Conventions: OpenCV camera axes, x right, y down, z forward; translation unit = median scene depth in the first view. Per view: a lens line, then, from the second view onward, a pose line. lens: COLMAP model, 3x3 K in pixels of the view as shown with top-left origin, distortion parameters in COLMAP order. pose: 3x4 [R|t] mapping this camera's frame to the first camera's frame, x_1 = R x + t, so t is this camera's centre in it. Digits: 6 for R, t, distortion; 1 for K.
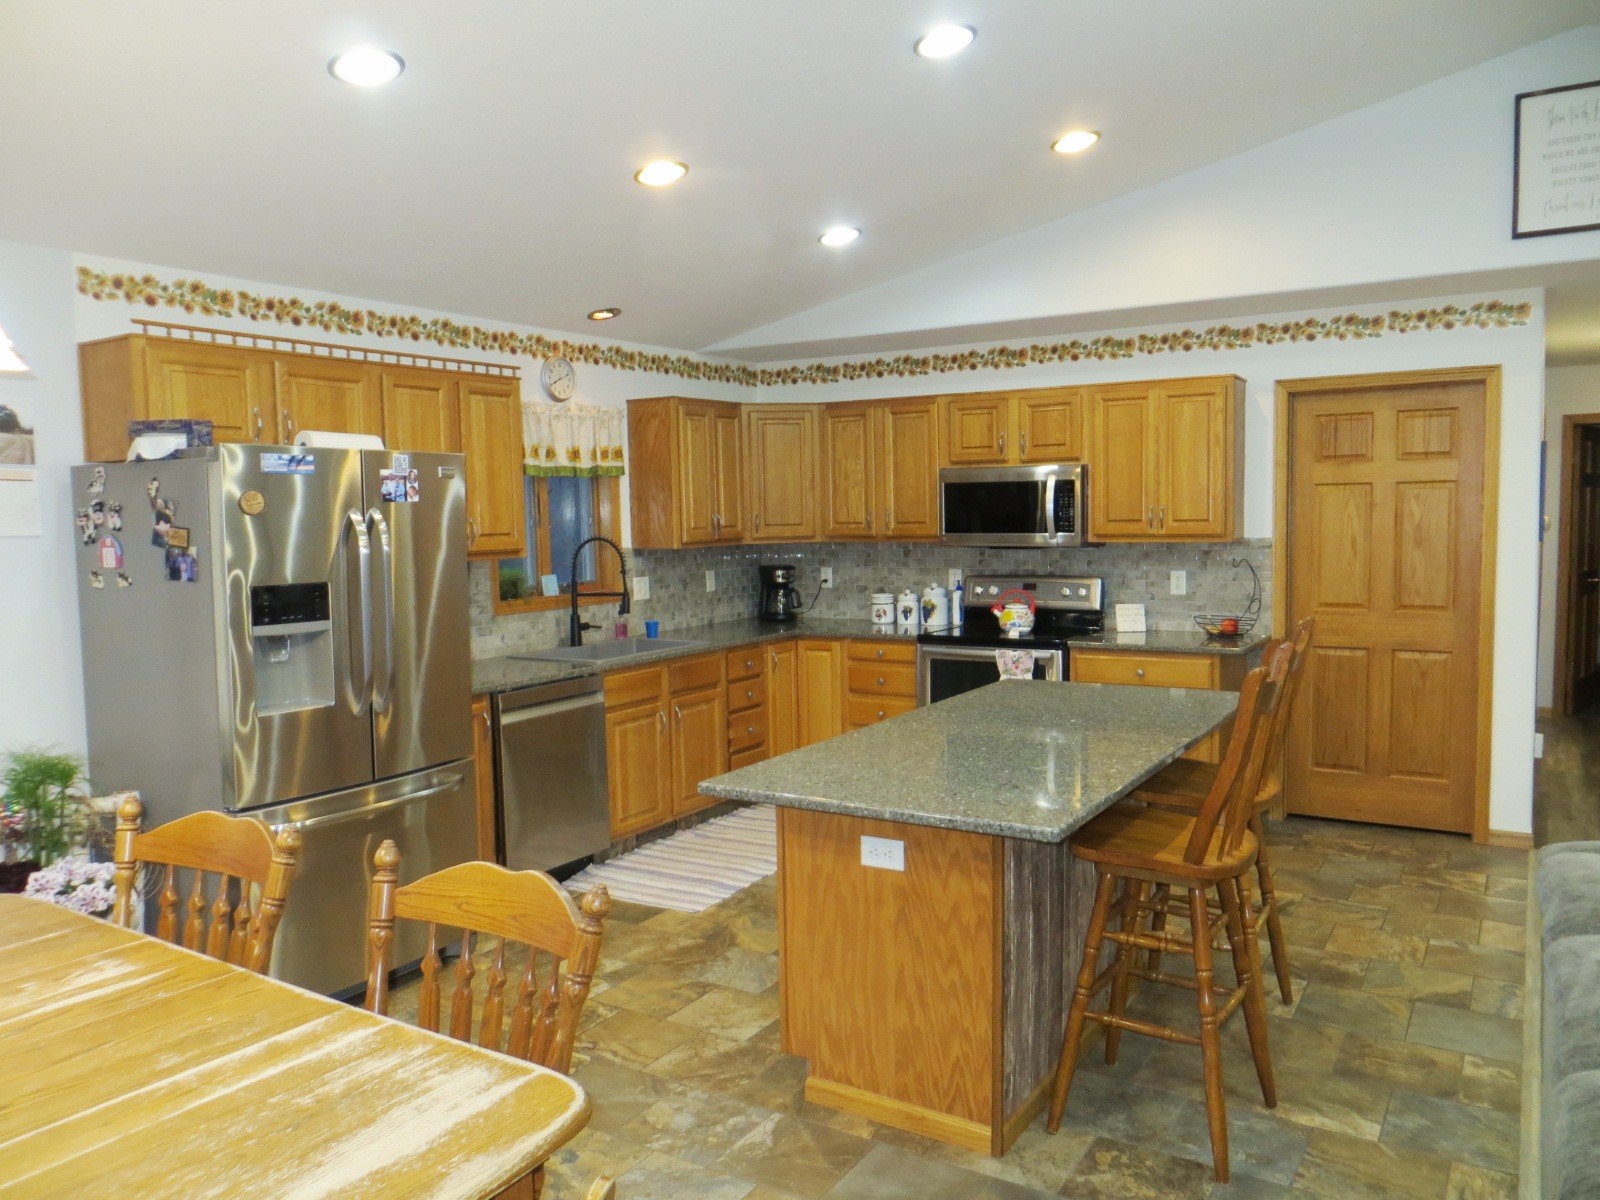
lens RADIAL K [[1199.2, 0, 800.0], [0, 1199.2, 610.0], [0, 0, 1]] dist [-0.021050, 0.001001]
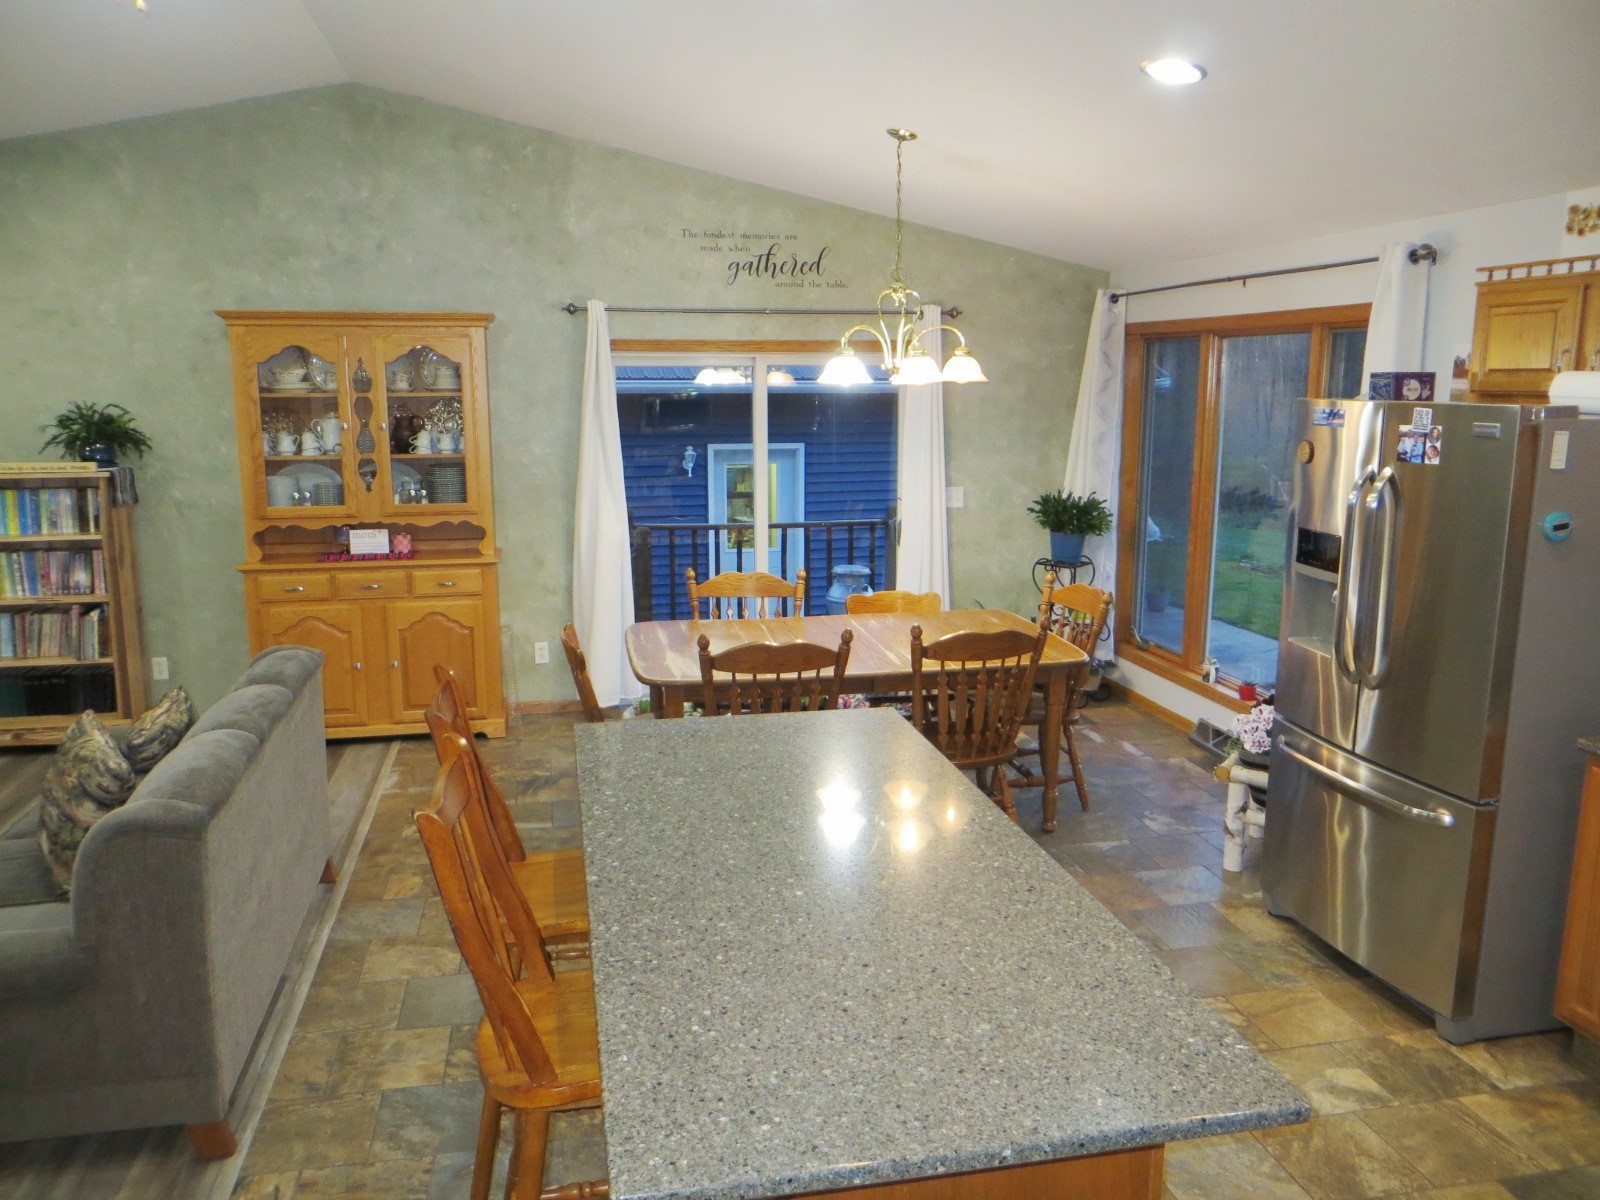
lens RADIAL K [[1199.2, 0, 798.5], [0, 1199.2, 599.0], [0, 0, 1]] dist [-0.021050, 0.001001]
pose [[-0.719391, 0.143421, -0.679638, 0.395946], [-0.045128, 0.966733, 0.251774, -0.131207], [0.693138, 0.211795, -0.688987, 0.893098]]
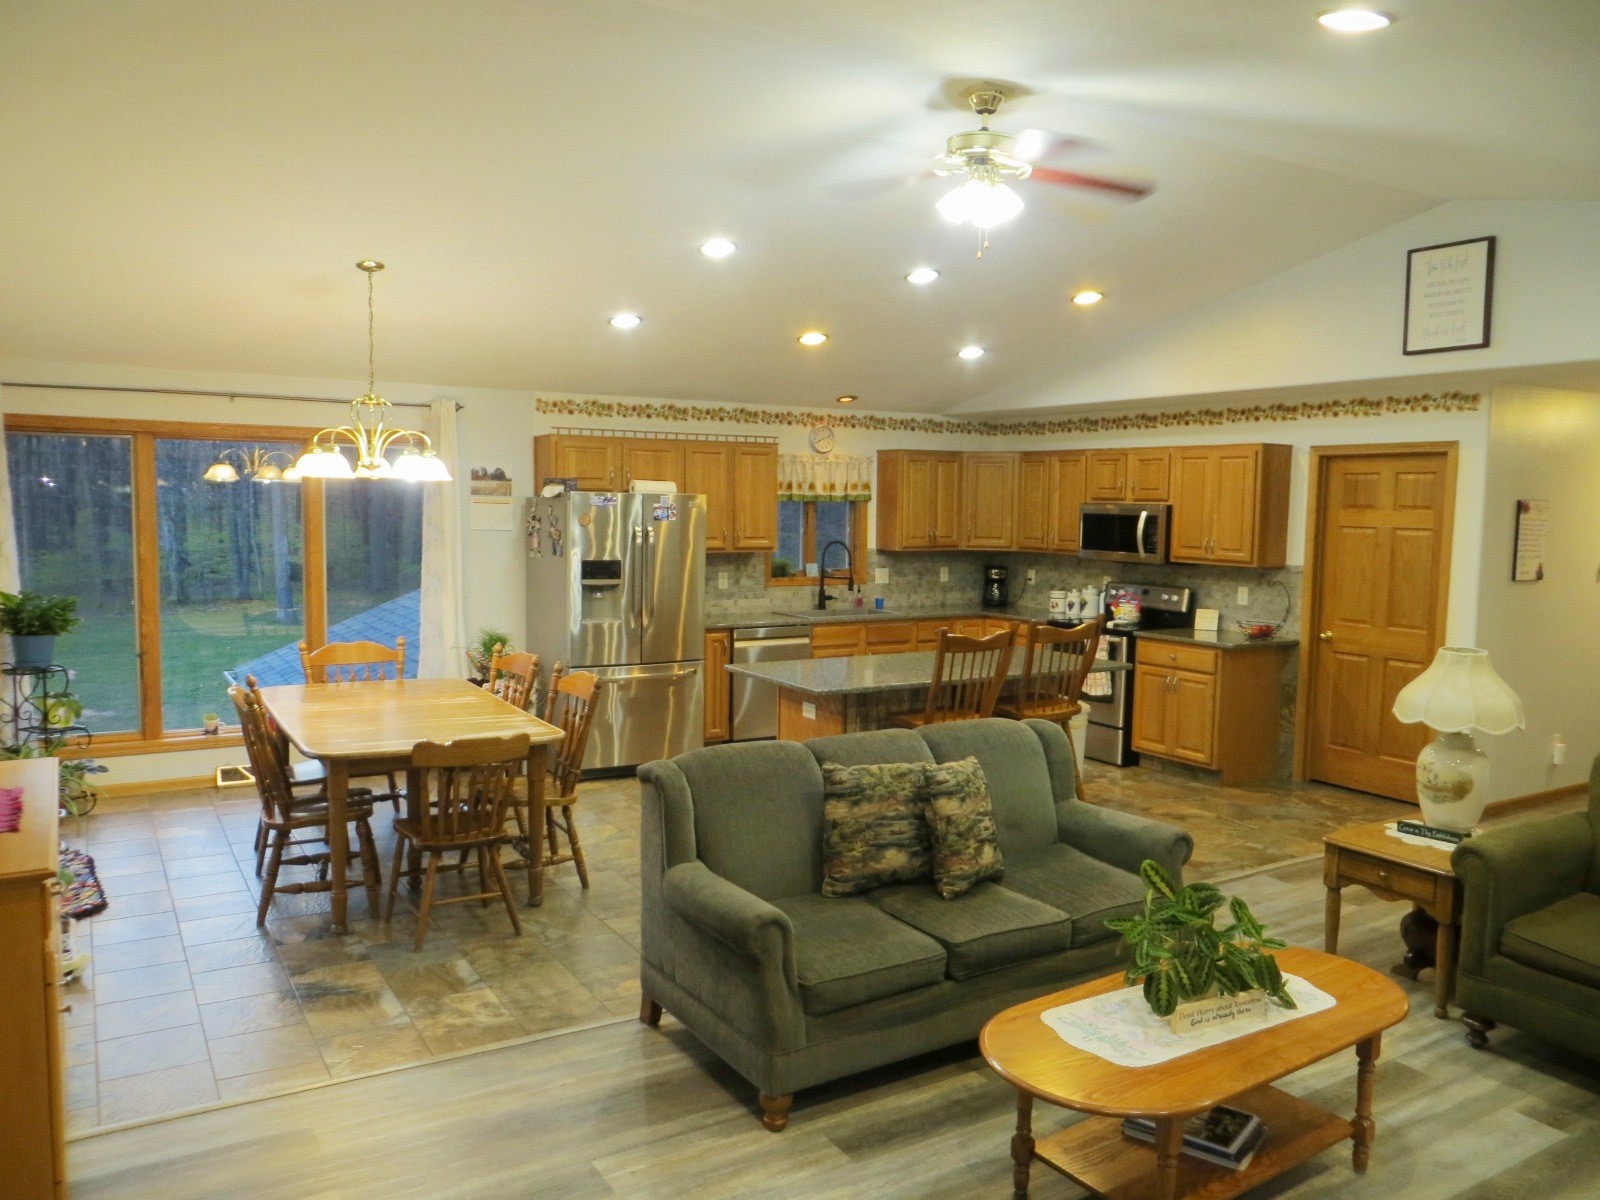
lens RADIAL K [[1199.2, 0, 793.9], [0, 1199.2, 607.1], [0, 0, 1]] dist [-0.021050, 0.001001]
pose [[0.891681, 0.071839, -0.446928, 0.493930], [-0.068549, 0.997370, 0.023553, -0.007969], [0.447445, 0.009634, 0.894260, -0.428798]]
